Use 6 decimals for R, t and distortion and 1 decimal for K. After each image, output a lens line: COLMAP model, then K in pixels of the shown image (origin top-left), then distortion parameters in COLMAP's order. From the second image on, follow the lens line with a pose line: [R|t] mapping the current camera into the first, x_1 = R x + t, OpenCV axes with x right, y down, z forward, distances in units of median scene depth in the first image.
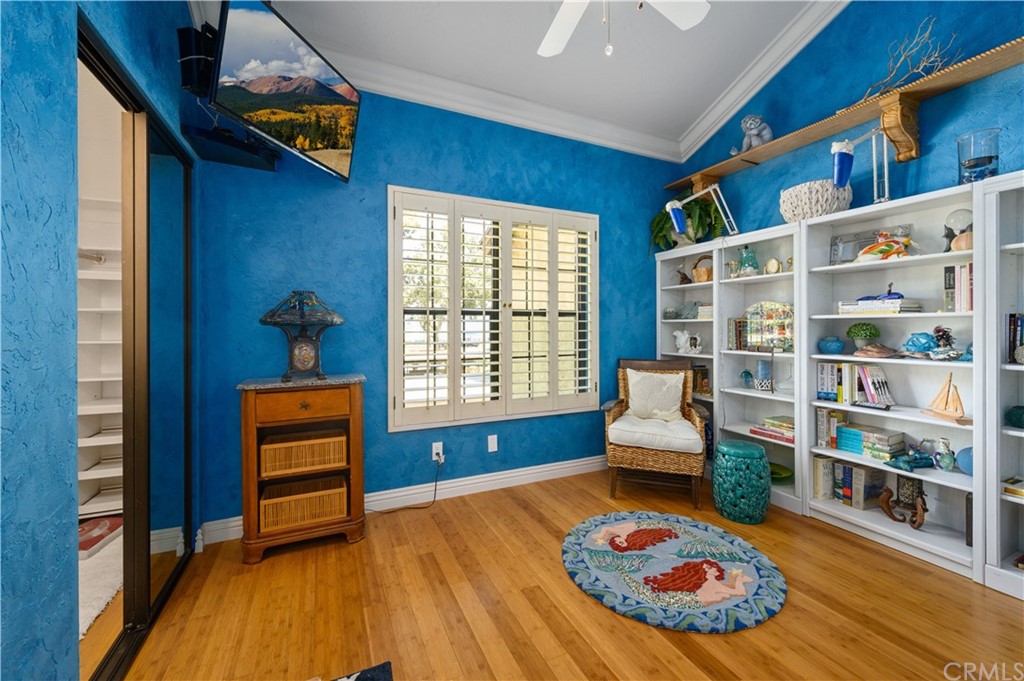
lens RADIAL K [[411.5, 0, 512.7], [0, 411.5, 330.2], [0, 0, 1]] dist [0.000772, 0.000488]
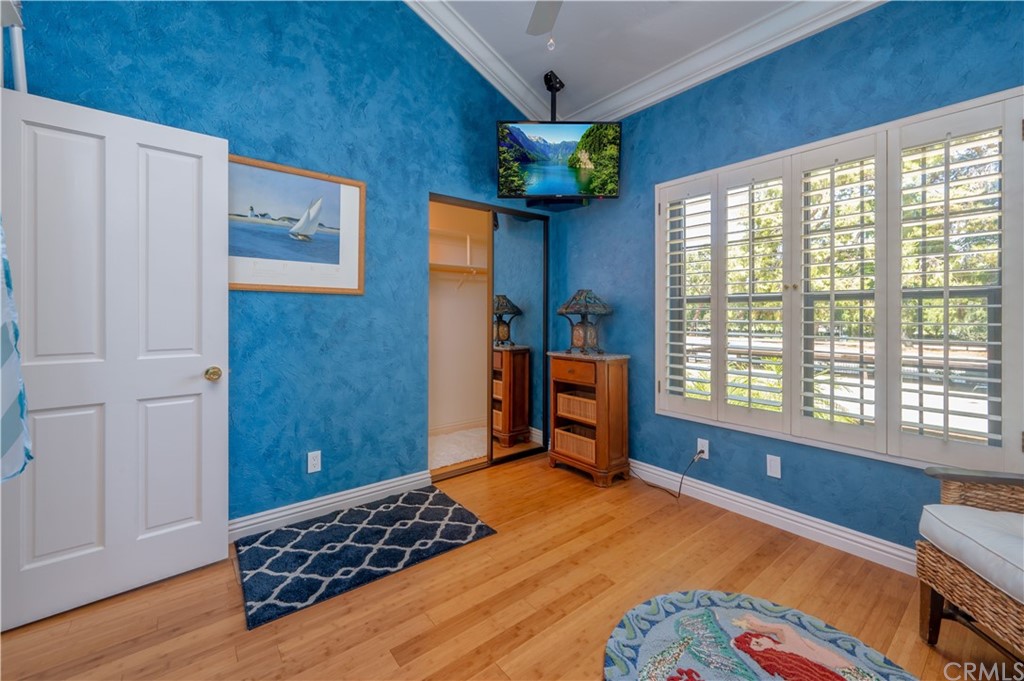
lens RADIAL K [[411.5, 0, 503.6], [0, 411.5, 316.6], [0, 0, 1]] dist [0.000772, 0.000488]
pose [[0.225401, 0.008246, -0.974231, 0.757496], [-0.007648, 0.999948, 0.006695, -0.011761], [0.974236, 0.005942, 0.225453, 0.416163]]
